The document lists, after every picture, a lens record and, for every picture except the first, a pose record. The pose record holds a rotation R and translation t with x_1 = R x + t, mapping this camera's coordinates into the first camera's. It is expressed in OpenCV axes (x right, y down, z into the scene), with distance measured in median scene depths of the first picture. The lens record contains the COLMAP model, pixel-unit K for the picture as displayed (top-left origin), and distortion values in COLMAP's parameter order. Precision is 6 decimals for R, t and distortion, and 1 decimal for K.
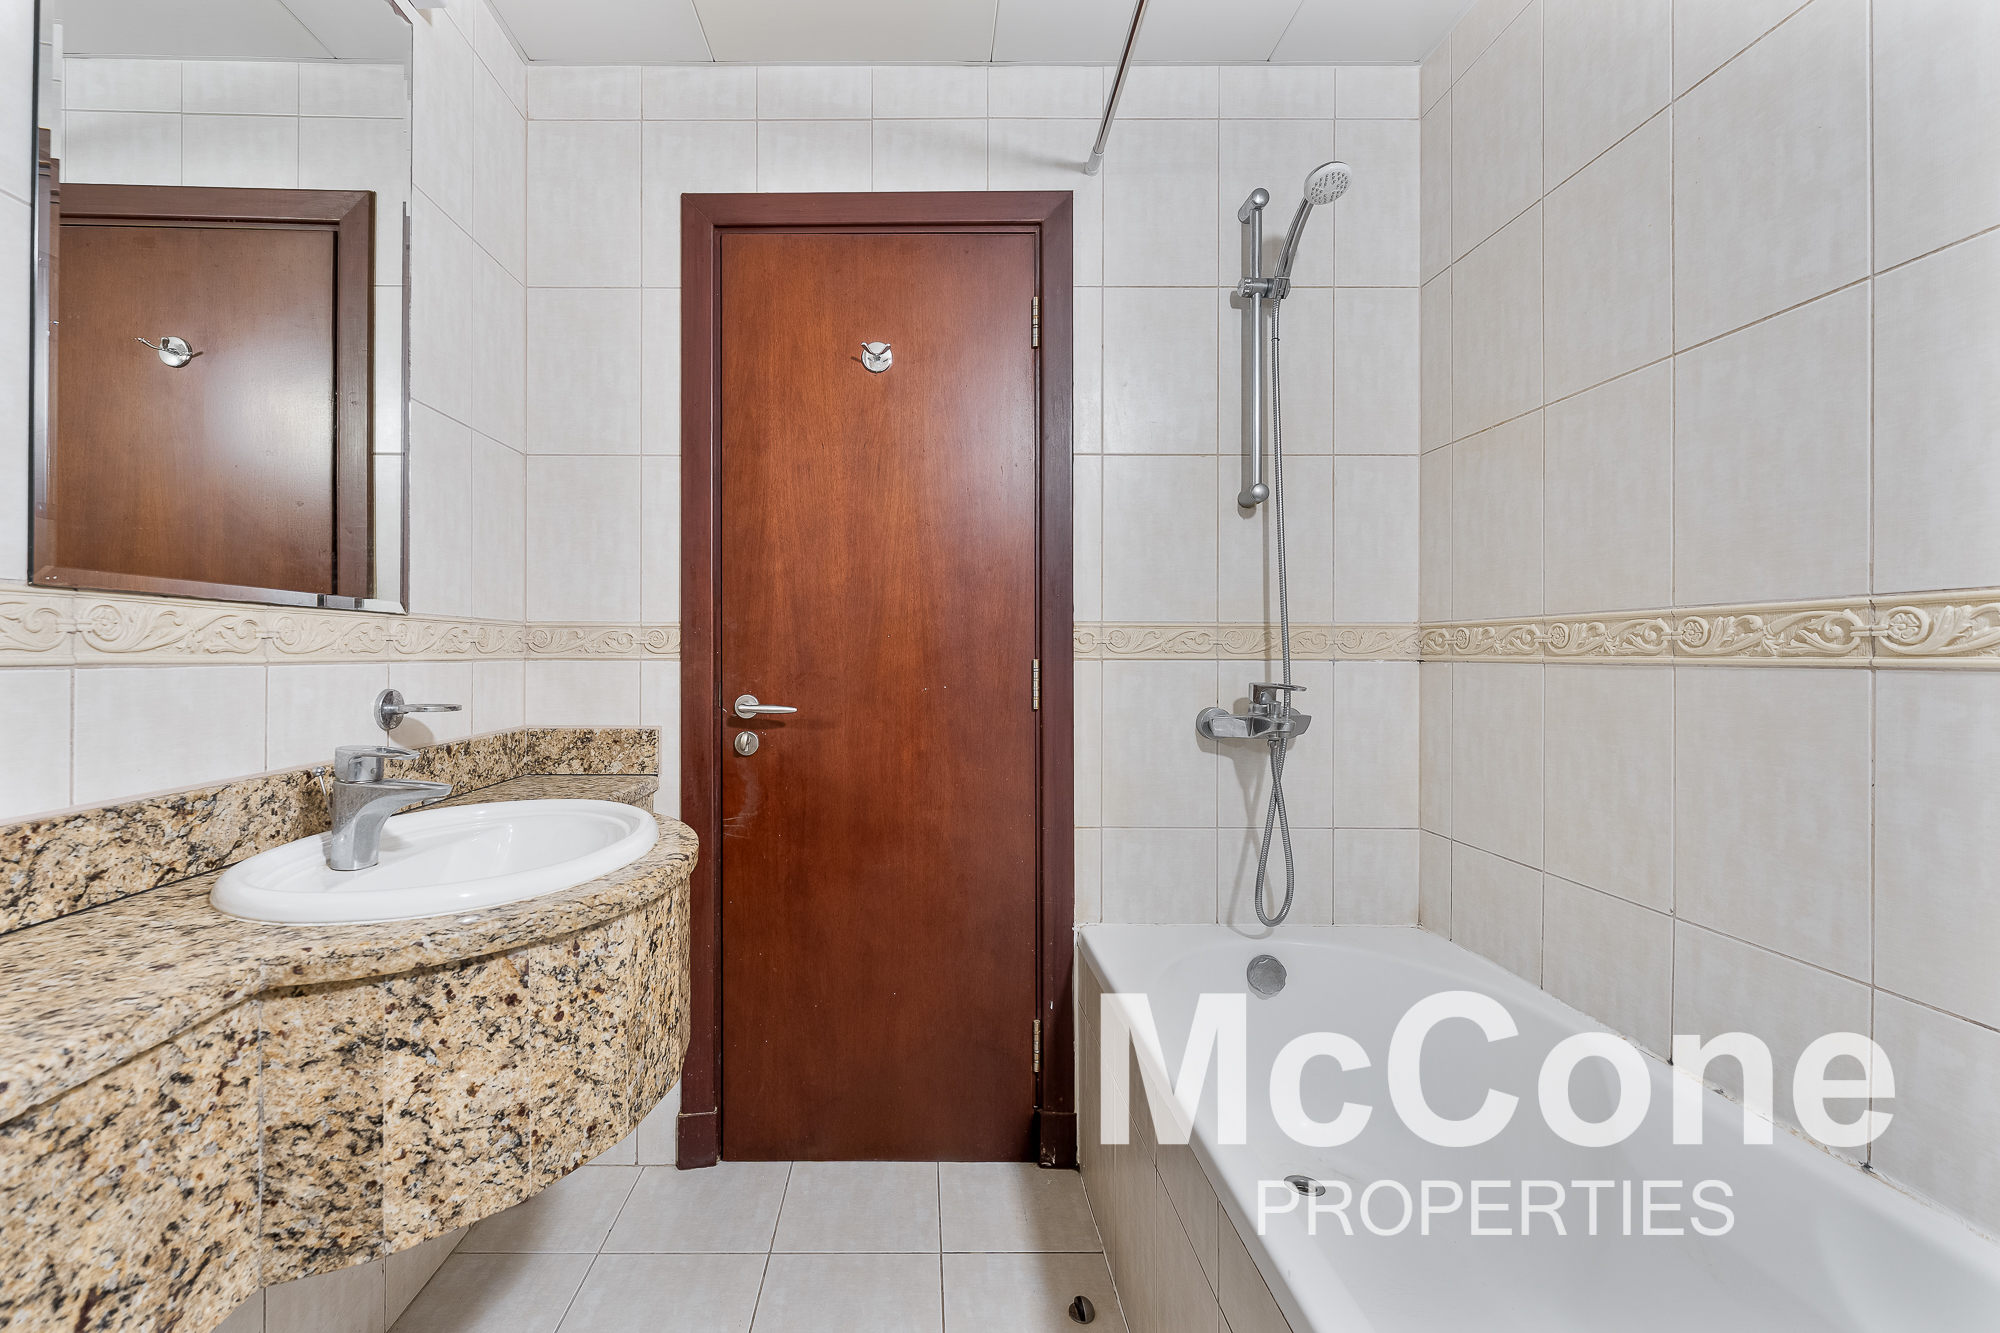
lens RADIAL K [[805.4, 0, 999.6], [0, 805.4, 654.1], [0, 0, 1]] dist [-0.005435, 0.000794]
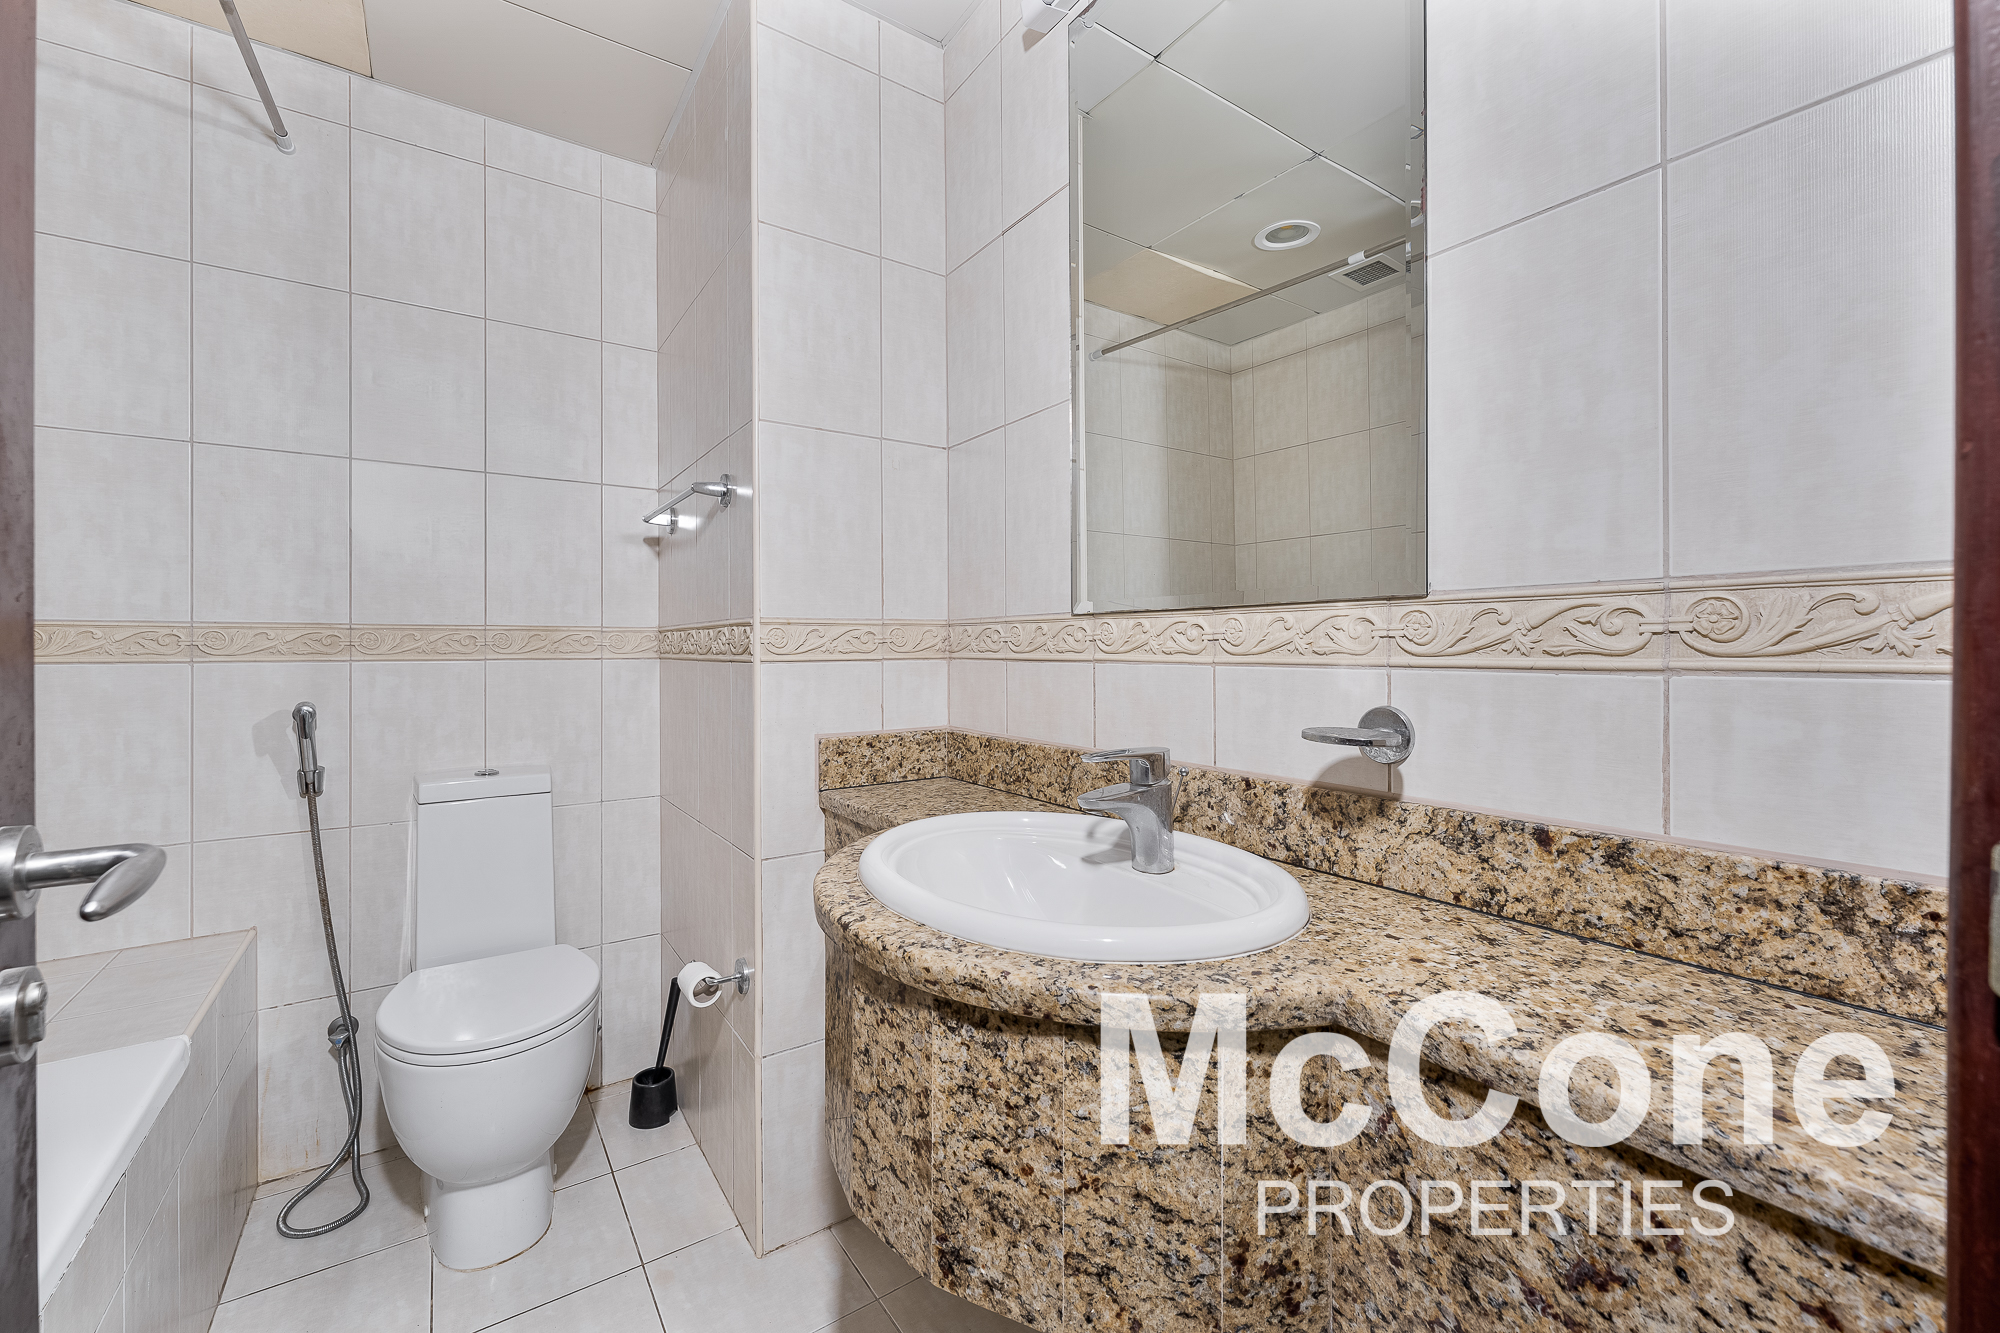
lens RADIAL K [[805.4, 0, 1001.9], [0, 805.4, 656.2], [0, 0, 1]] dist [-0.005435, 0.000794]
pose [[-0.878340, -0.004253, -0.478018, -0.123955], [-0.005598, 0.999983, 0.001390, 0.000986], [0.478005, 0.003897, -0.878349, 1.391253]]
